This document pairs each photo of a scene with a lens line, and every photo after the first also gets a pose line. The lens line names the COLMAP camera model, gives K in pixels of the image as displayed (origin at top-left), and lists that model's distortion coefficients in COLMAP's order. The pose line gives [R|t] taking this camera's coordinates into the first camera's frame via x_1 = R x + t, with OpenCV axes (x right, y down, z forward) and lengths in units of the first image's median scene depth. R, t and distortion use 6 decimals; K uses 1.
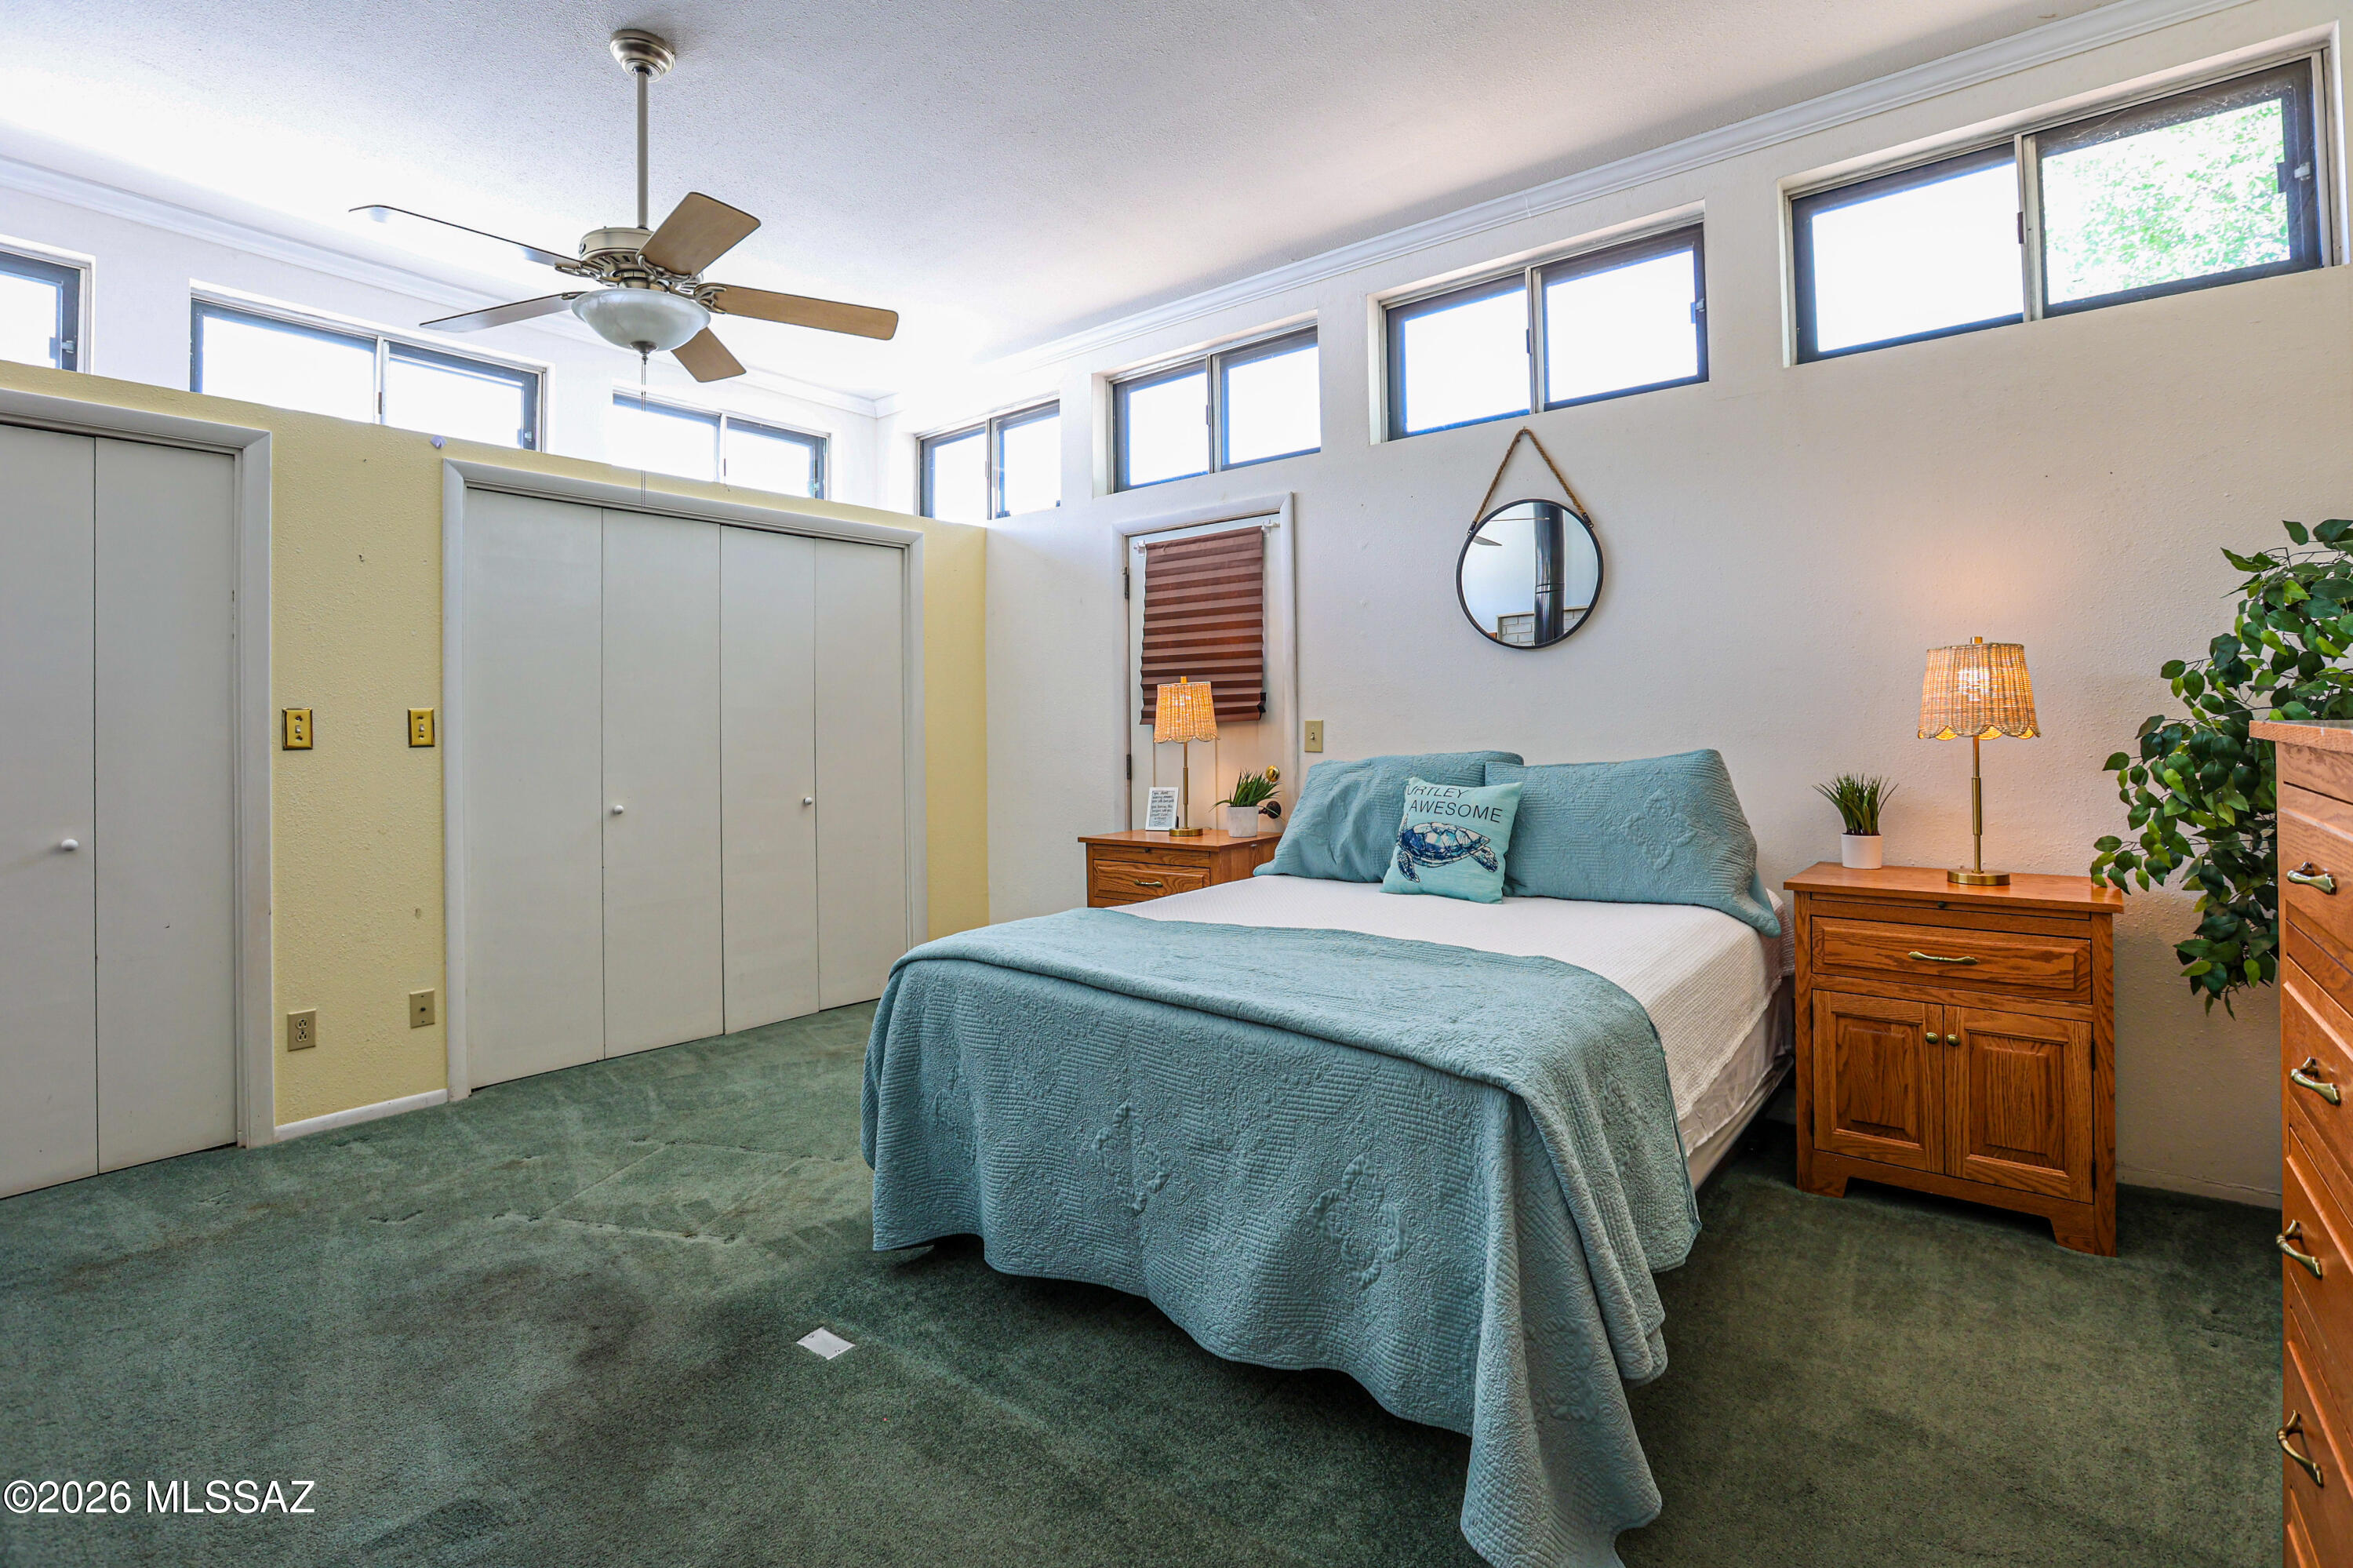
lens RADIAL K [[1071.9, 0, 1143.5], [0, 1071.9, 712.0], [0, 0, 1]] dist [-0.033074, 0.004303]
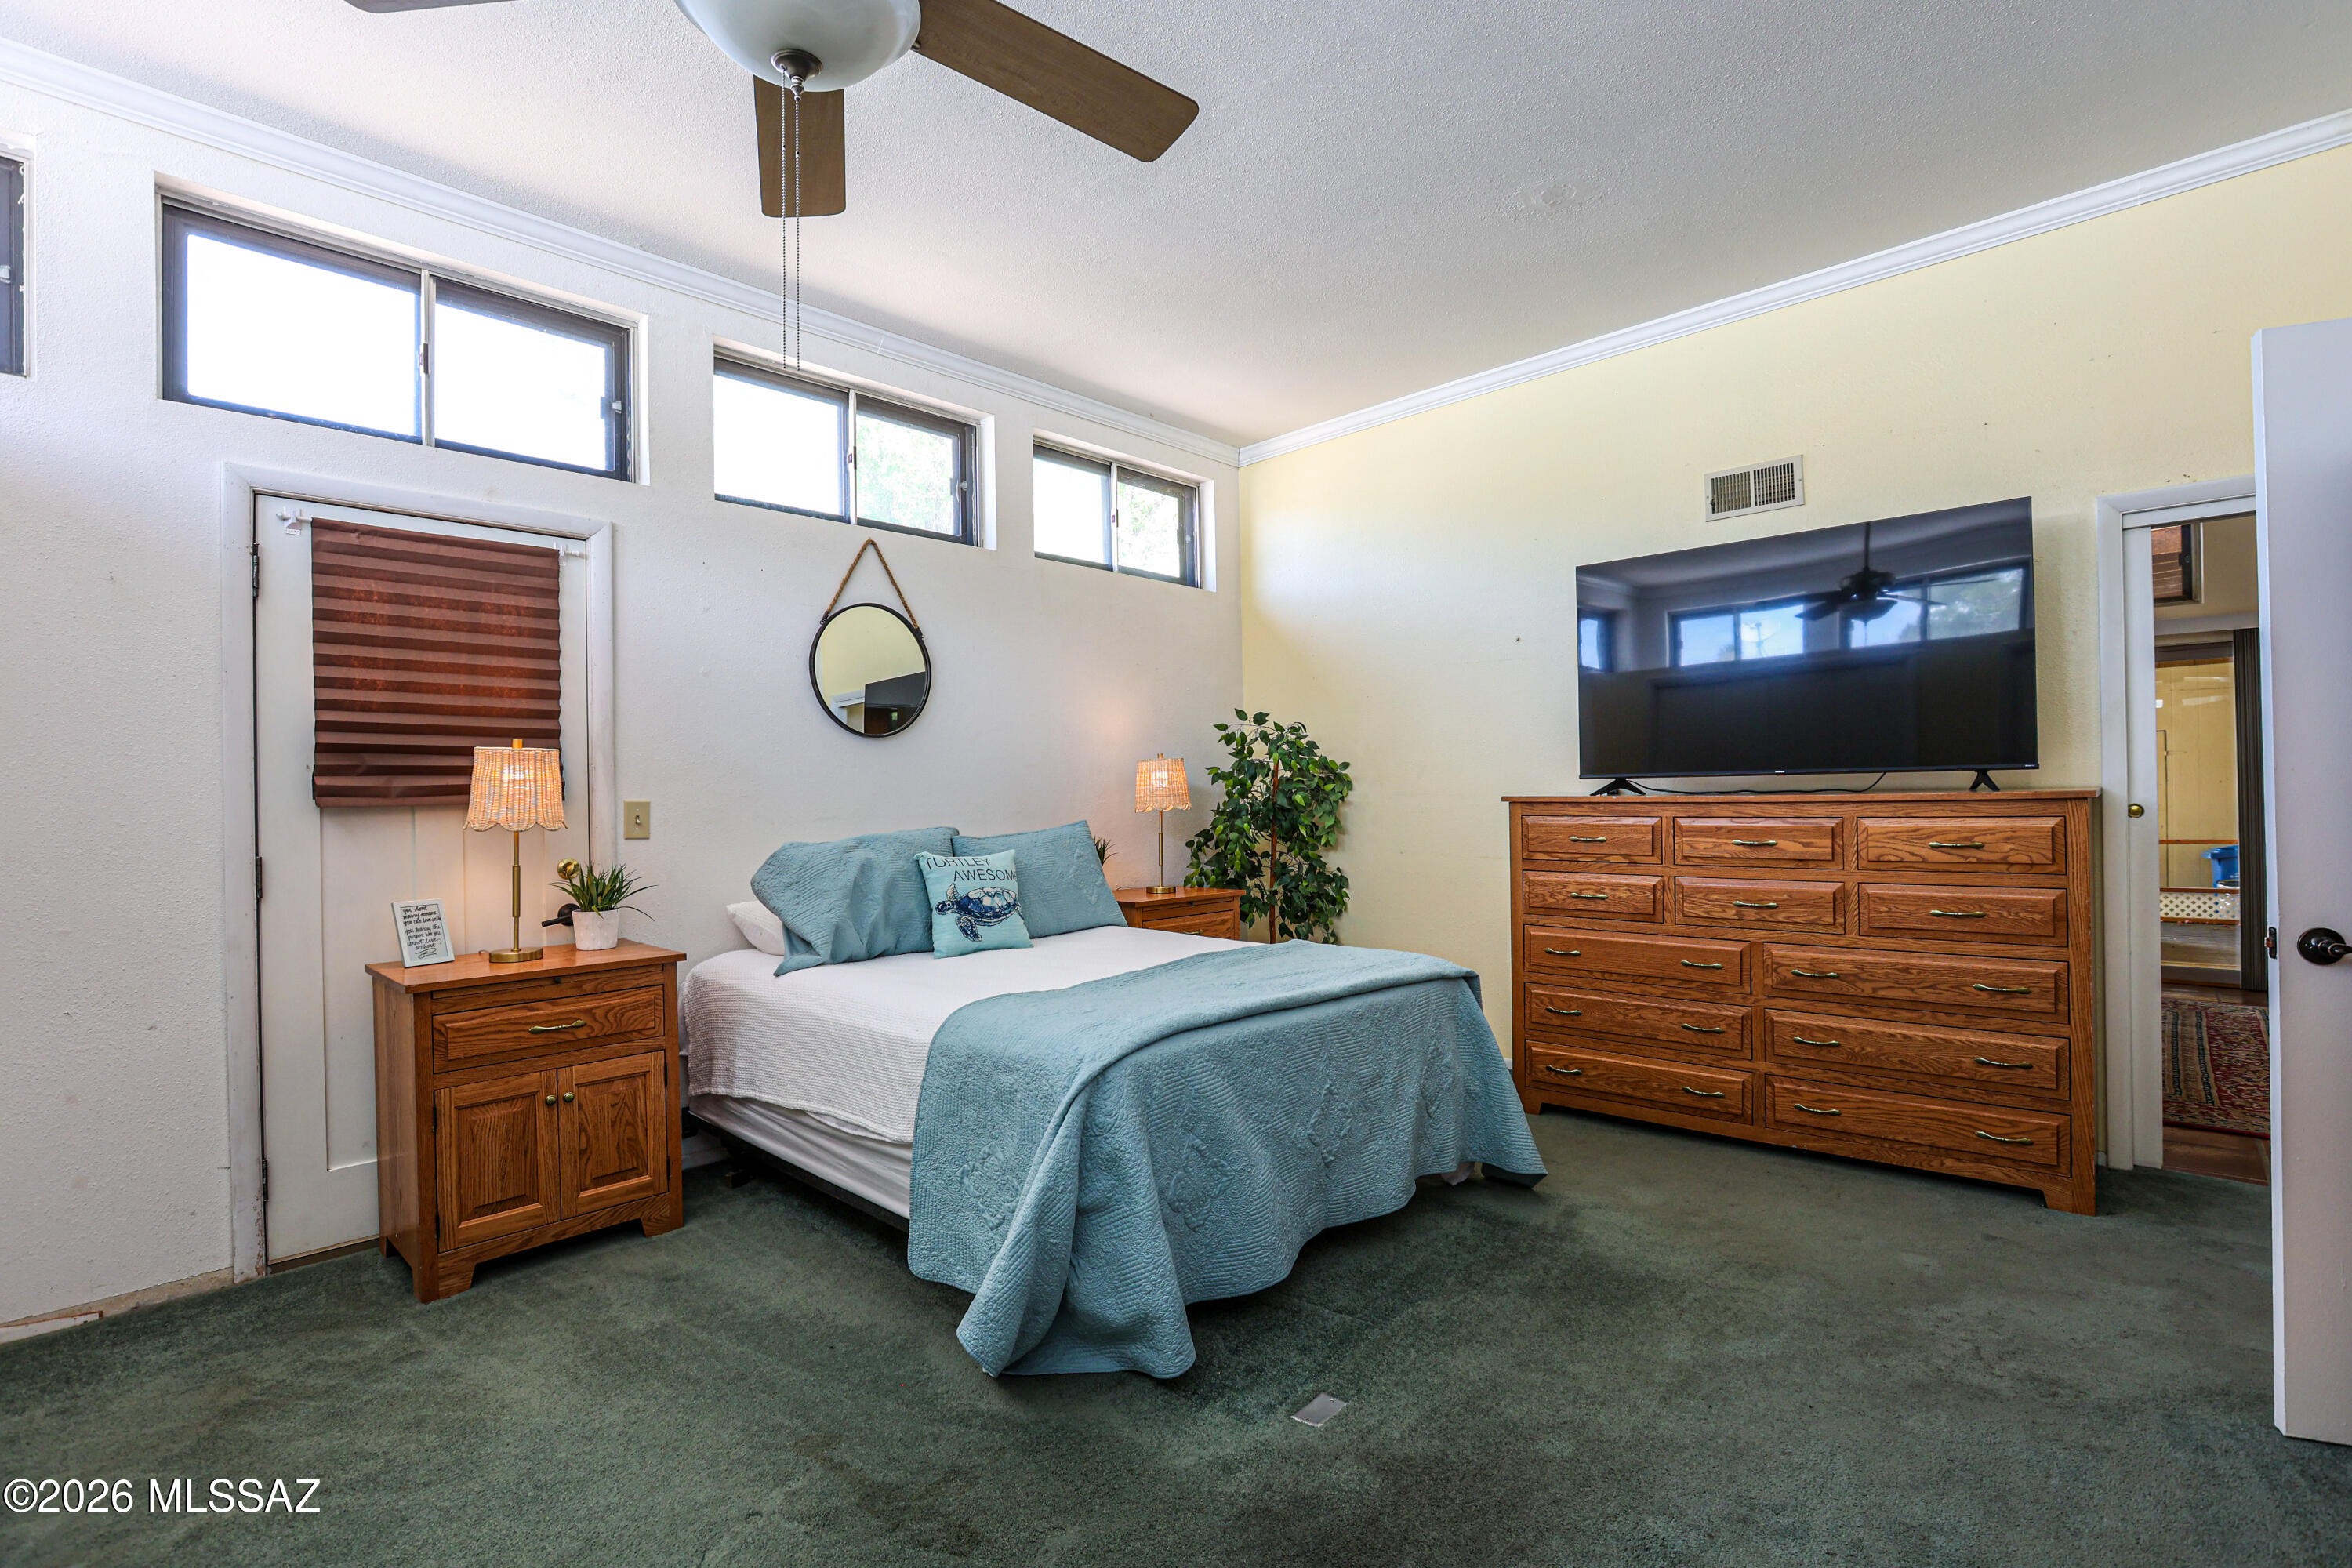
lens RADIAL K [[1071.4, 0, 1182.0], [0, 1071.4, 798.7], [0, 0, 1]] dist [-0.033074, 0.004303]
pose [[0.098211, 0.011881, 0.995095, -0.619945], [0.000780, 0.999928, -0.012015, 0.015931], [-0.995165, 0.001956, 0.098195, 0.489787]]
